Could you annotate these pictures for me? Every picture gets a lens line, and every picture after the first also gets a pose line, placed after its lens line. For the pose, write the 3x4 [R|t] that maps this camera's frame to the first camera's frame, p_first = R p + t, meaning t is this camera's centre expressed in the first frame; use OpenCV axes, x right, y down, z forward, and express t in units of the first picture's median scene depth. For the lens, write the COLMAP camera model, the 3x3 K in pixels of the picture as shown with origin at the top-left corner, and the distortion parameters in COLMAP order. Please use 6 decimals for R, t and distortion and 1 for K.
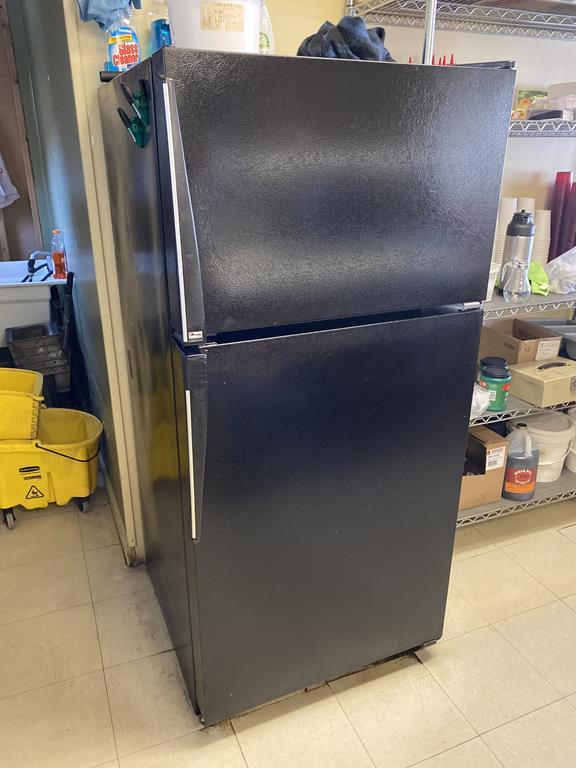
lens RADIAL K [[588.9, 0, 284.8], [0, 588.9, 390.2], [0, 0, 1]] dist [0.030800, -0.027801]
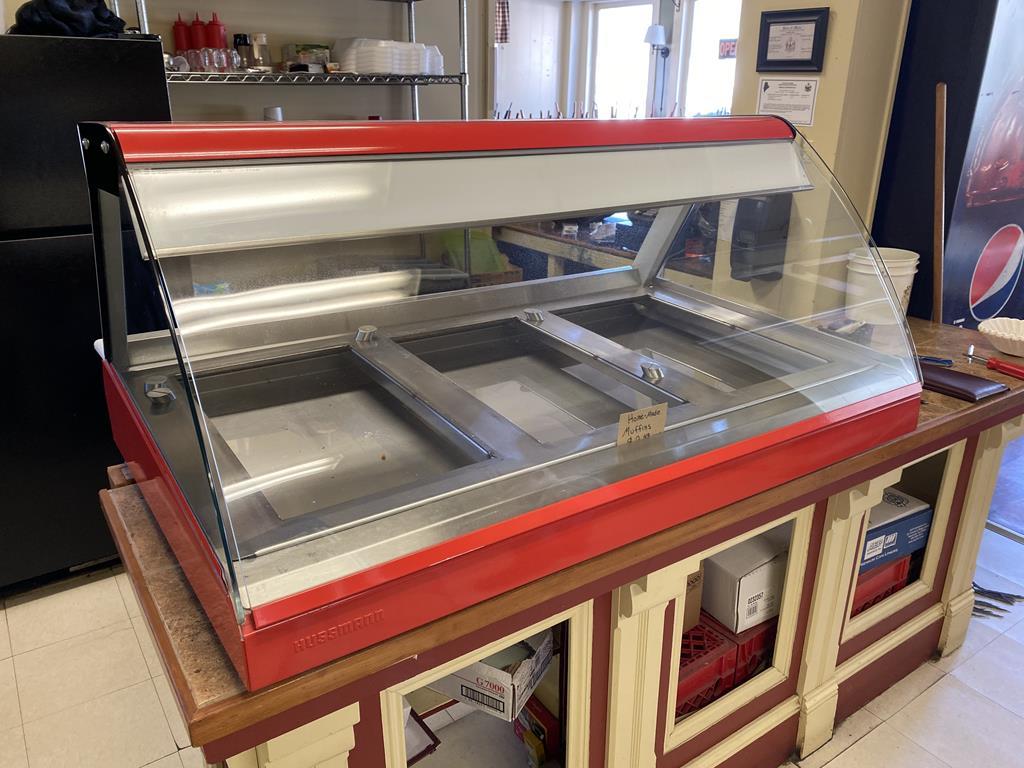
lens RADIAL K [[785.3, 0, 506.6], [0, 785.3, 385.5], [0, 0, 1]] dist [0.030800, -0.027801]
pose [[0.977504, -0.060193, 0.202148, 0.406587], [0.065086, 0.997724, -0.017637, 0.175881], [-0.200626, 0.030397, 0.979196, -0.481007]]
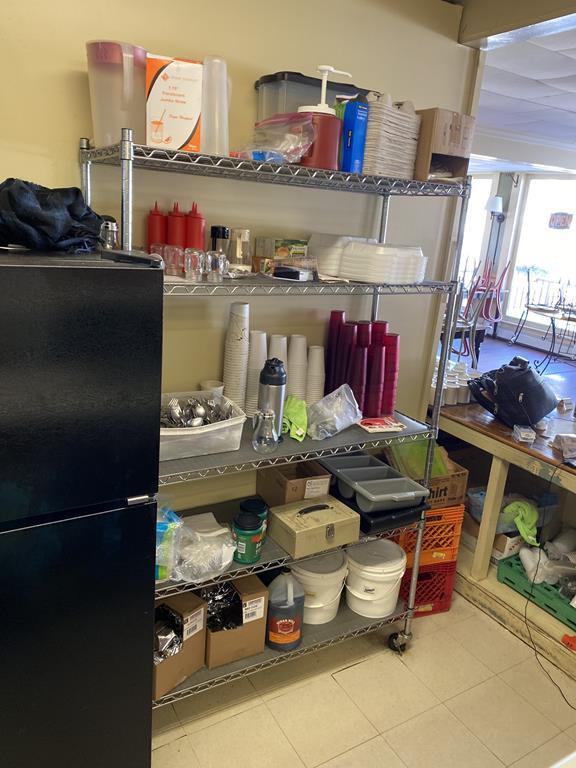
lens RADIAL K [[588.9, 0, 295.8], [0, 588.9, 382.1], [0, 0, 1]] dist [0.030800, -0.027801]
pose [[0.983853, 0.039083, 0.174659, 0.240007], [-0.020744, 0.994190, -0.105617, -0.144387], [-0.177772, 0.100288, 0.978948, 0.029845]]
